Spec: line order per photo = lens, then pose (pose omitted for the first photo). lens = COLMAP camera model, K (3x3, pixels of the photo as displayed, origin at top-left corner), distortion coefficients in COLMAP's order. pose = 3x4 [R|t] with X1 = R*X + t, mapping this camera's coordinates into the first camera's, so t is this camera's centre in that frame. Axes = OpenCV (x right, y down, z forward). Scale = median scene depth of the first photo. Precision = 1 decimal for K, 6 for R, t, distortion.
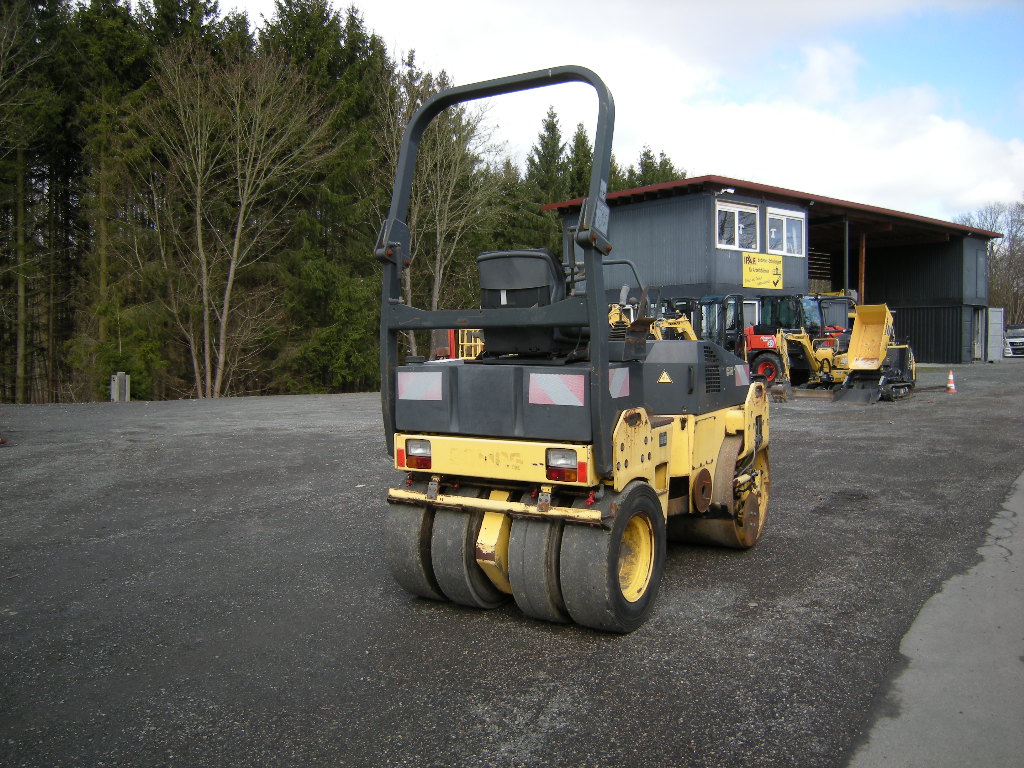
lens RADIAL K [[854.4, 0, 512.0], [0, 854.4, 384.0], [0, 0, 1]] dist [-0.121961, 0.059640]
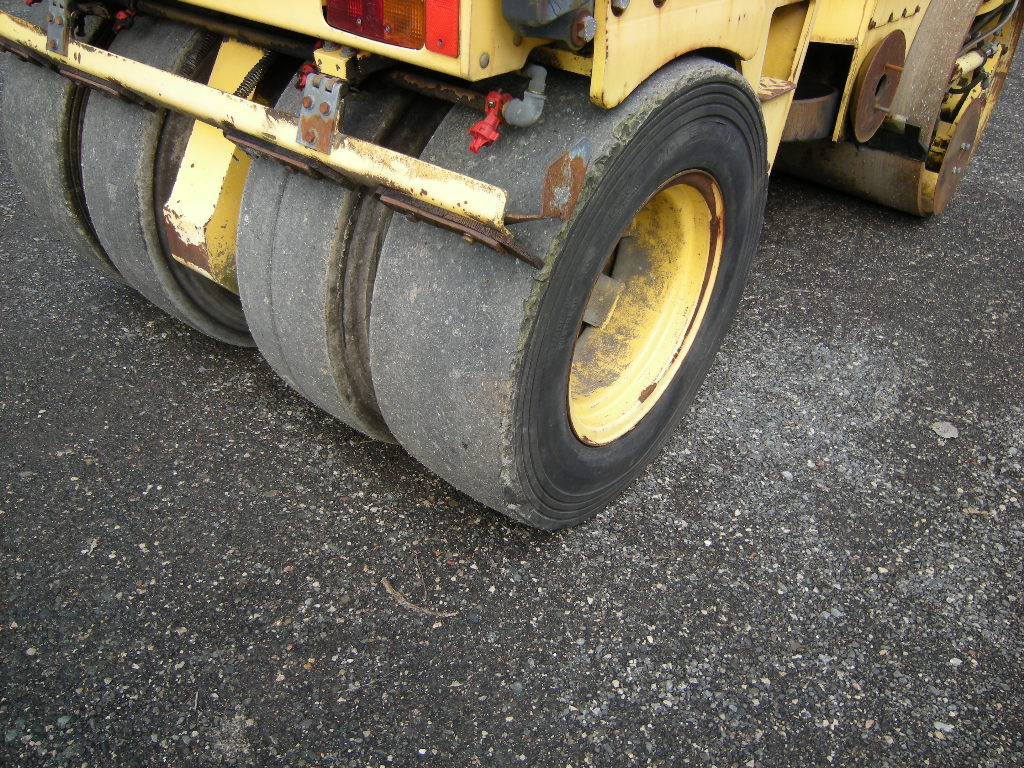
lens RADIAL K [[854.4, 0, 512.0], [0, 854.4, 384.0], [0, 0, 1]] dist [-0.121961, 0.059640]
pose [[0.990269, 0.128877, -0.052517, 0.111574], [-0.081745, 0.844071, 0.529963, 0.062272], [0.112629, -0.520513, 0.846393, 0.689413]]
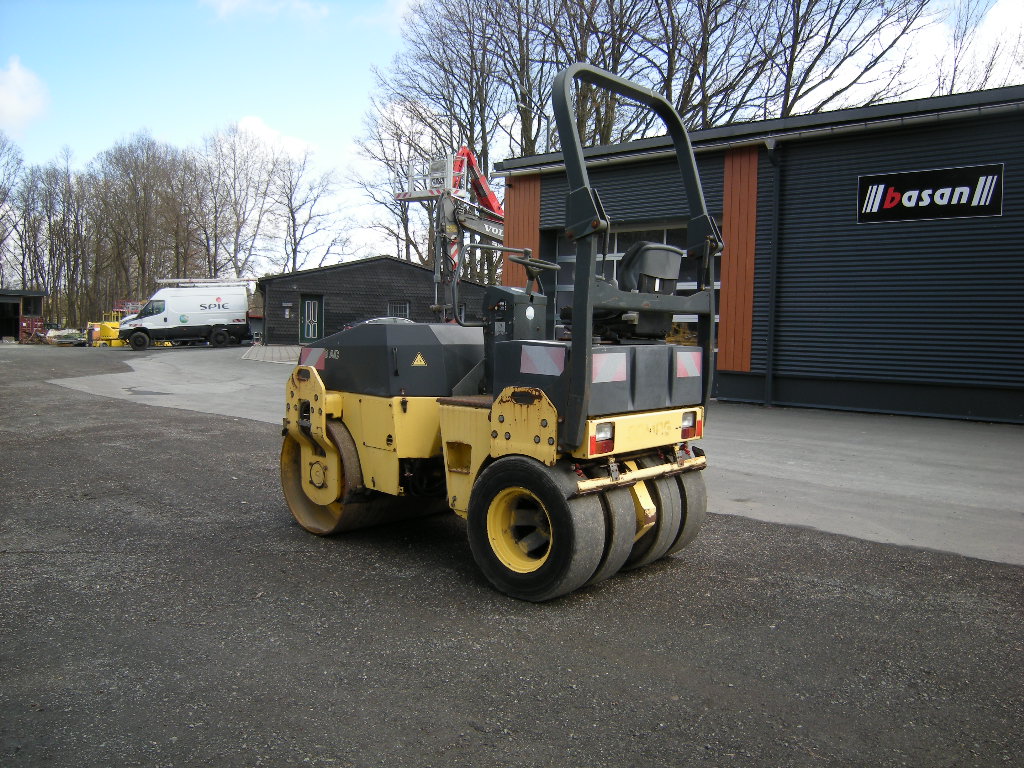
lens RADIAL K [[854.4, 0, 512.0], [0, 854.4, 384.0], [0, 0, 1]] dist [-0.121961, 0.059640]
pose [[0.173282, -0.050008, 0.983602, -1.090095], [0.037308, 0.998327, 0.044184, -0.026062], [-0.984165, 0.029040, 0.174857, 0.944365]]
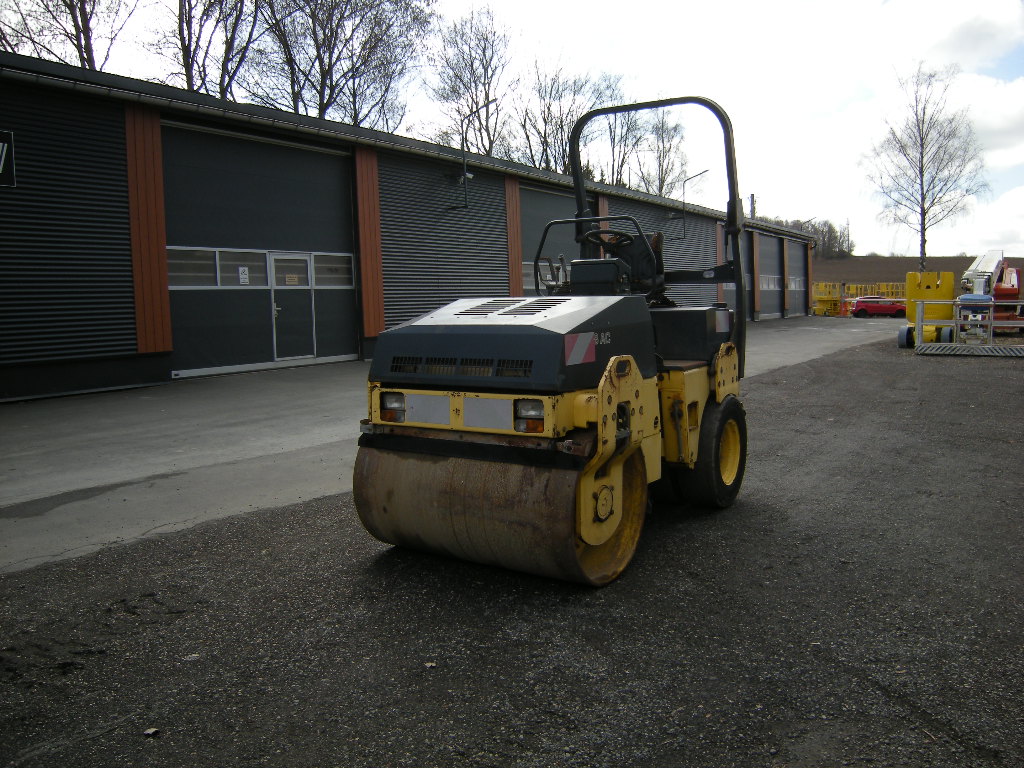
lens RADIAL K [[854.4, 0, 512.0], [0, 854.4, 384.0], [0, 0, 1]] dist [-0.121961, 0.059640]
pose [[-0.999425, 0.032749, 0.008728, 0.209235], [0.033709, 0.987270, 0.155439, -0.126478], [-0.003526, 0.155644, -0.987807, 2.385016]]
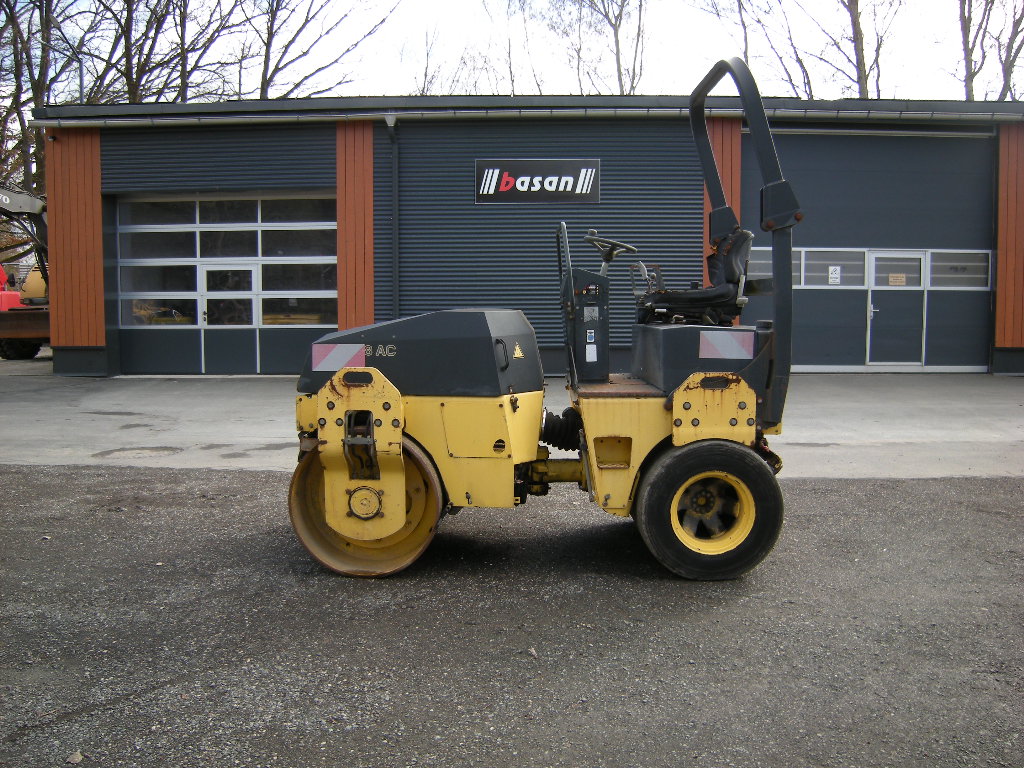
lens RADIAL K [[854.4, 0, 512.0], [0, 854.4, 384.0], [0, 0, 1]] dist [-0.121961, 0.059640]
pose [[-0.519469, -0.067446, 0.851823, -0.836994], [0.057702, 0.991836, 0.113720, -0.091585], [-0.852539, 0.108226, -0.511336, 1.820924]]
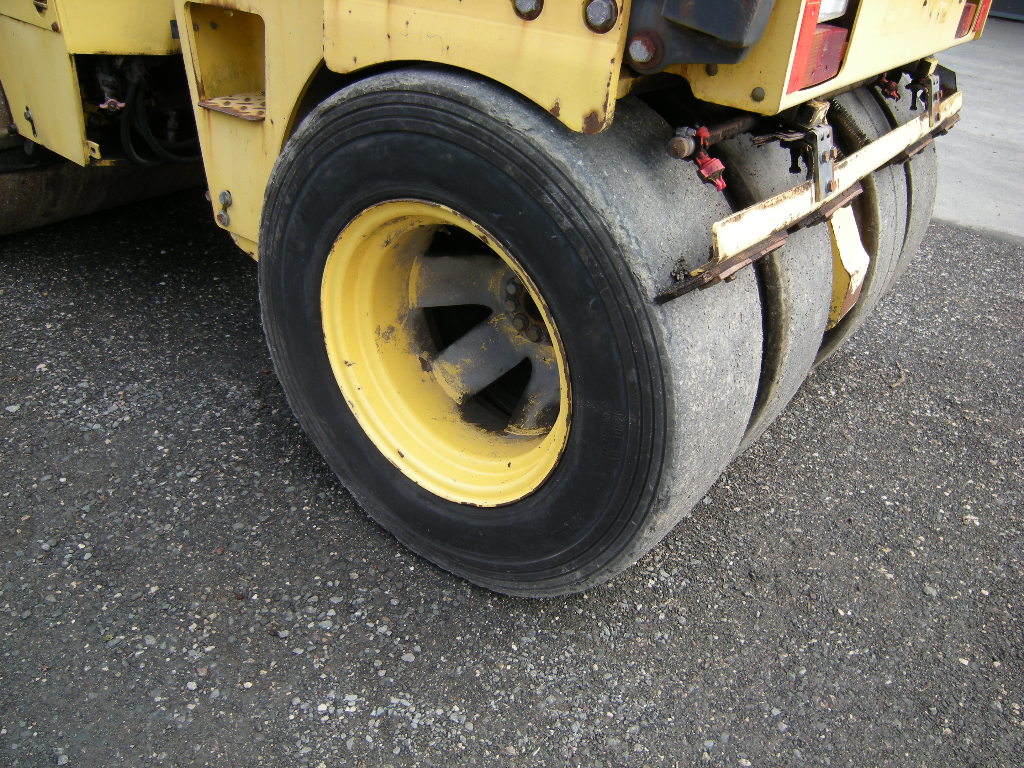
lens RADIAL K [[854.4, 0, 512.0], [0, 854.4, 384.0], [0, 0, 1]] dist [-0.121961, 0.059640]
pose [[0.092013, -0.498937, 0.861740, -0.343892], [-0.019083, 0.864369, 0.502496, 0.061114], [-0.995575, -0.062681, 0.070012, 1.073041]]
